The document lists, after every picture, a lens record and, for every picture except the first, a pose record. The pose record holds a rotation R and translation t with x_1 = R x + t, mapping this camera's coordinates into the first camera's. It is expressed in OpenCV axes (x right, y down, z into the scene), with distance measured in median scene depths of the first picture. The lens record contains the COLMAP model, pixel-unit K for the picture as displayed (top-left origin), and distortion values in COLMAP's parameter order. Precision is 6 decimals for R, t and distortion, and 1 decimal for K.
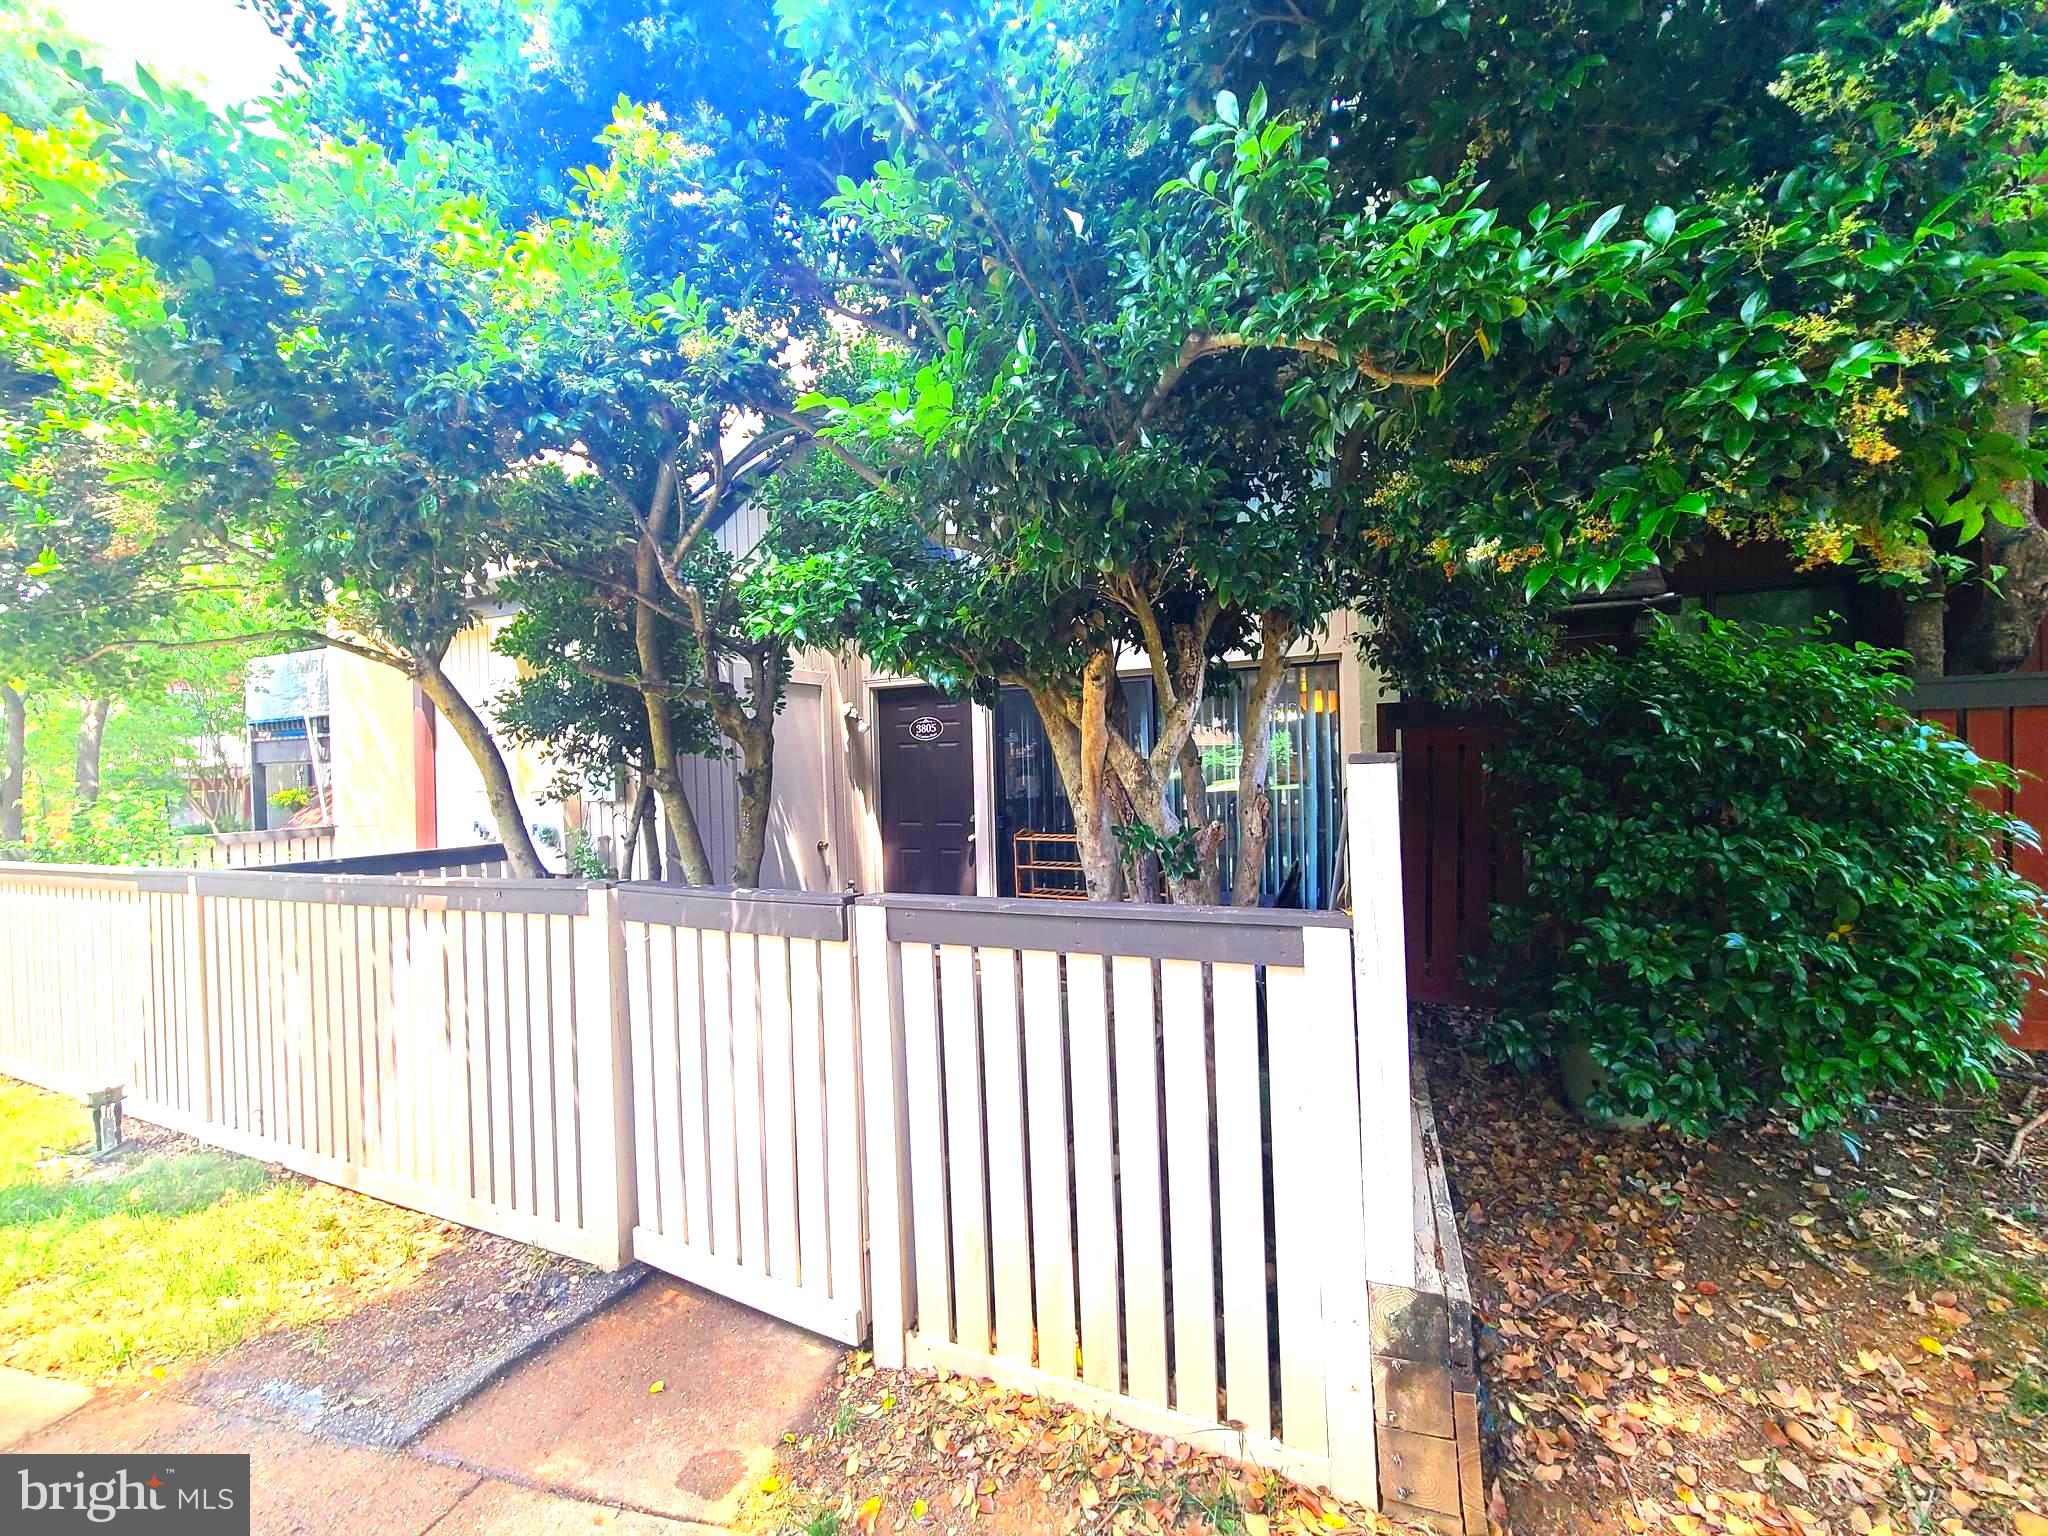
lens RADIAL K [[840.5, 0, 1026.4], [0, 840.5, 775.2], [0, 0, 1]] dist [-0.002985, -0.000823]
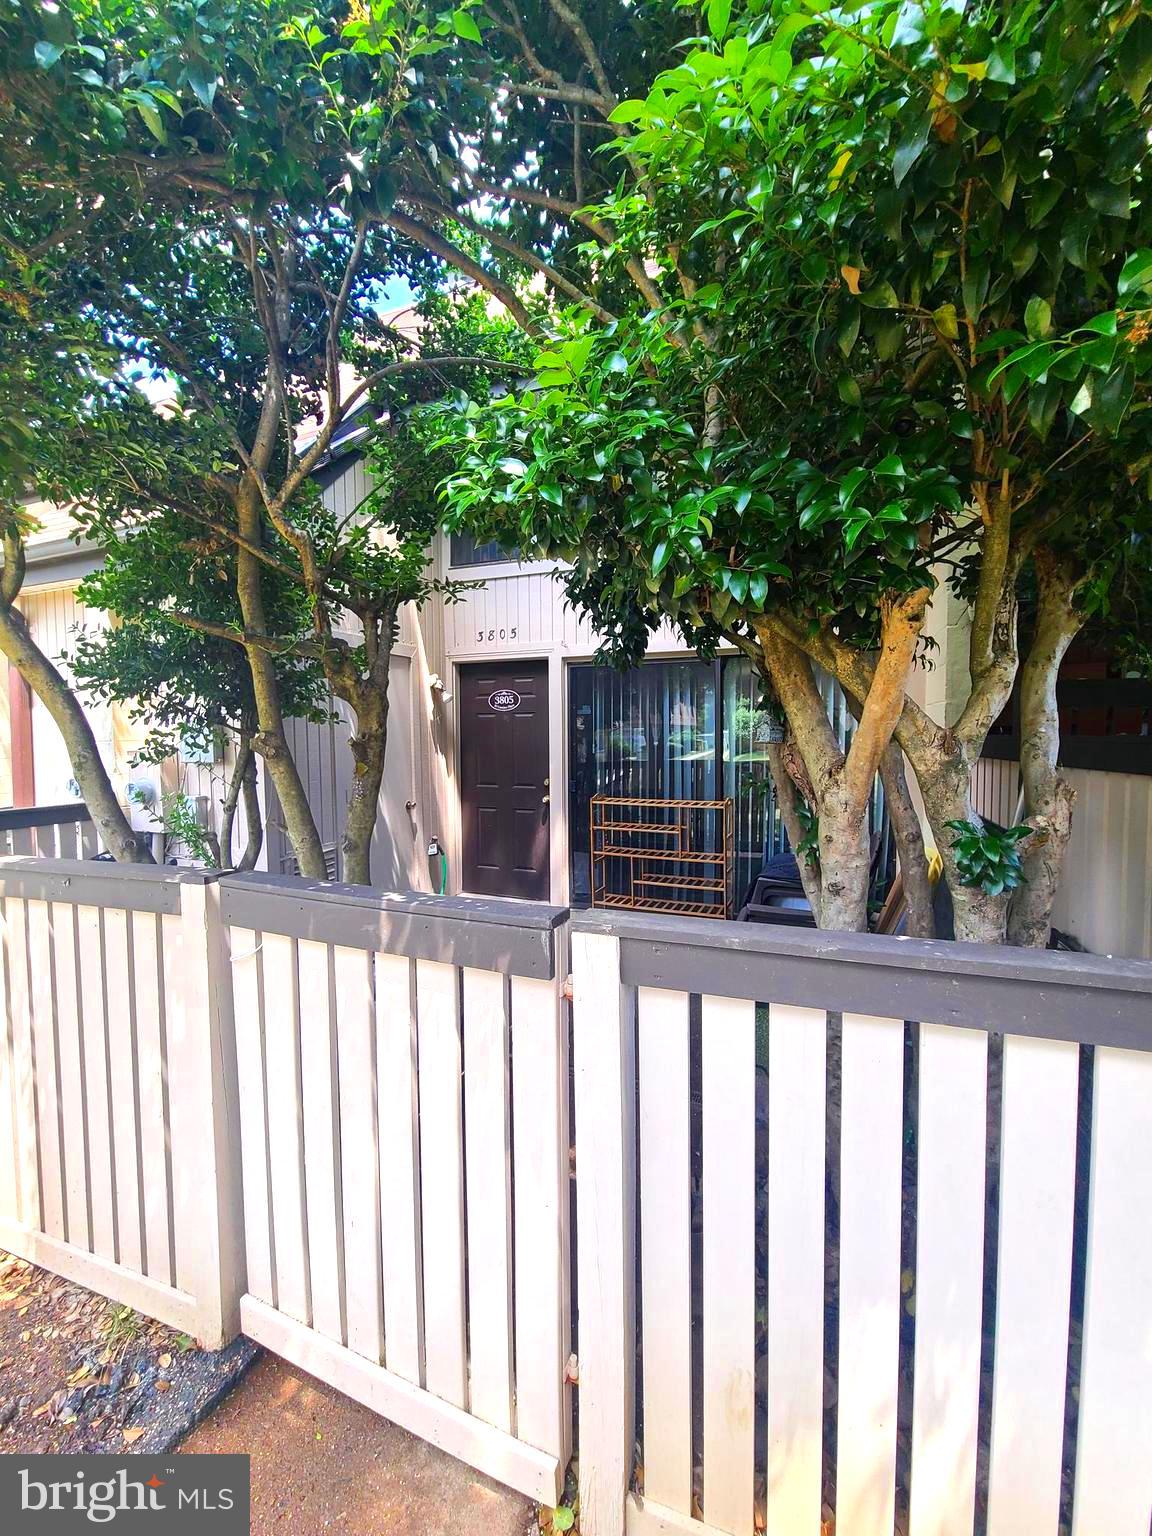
lens RADIAL K [[630.4, 0, 576.0], [0, 630.4, 768.0], [0, 0, 1]] dist [-0.002985, -0.000823]
pose [[0.997454, 0.016869, 0.069287, -0.136708], [-0.019623, 0.999037, 0.039253, -0.001366], [-0.068558, -0.040513, 0.996824, 0.274843]]
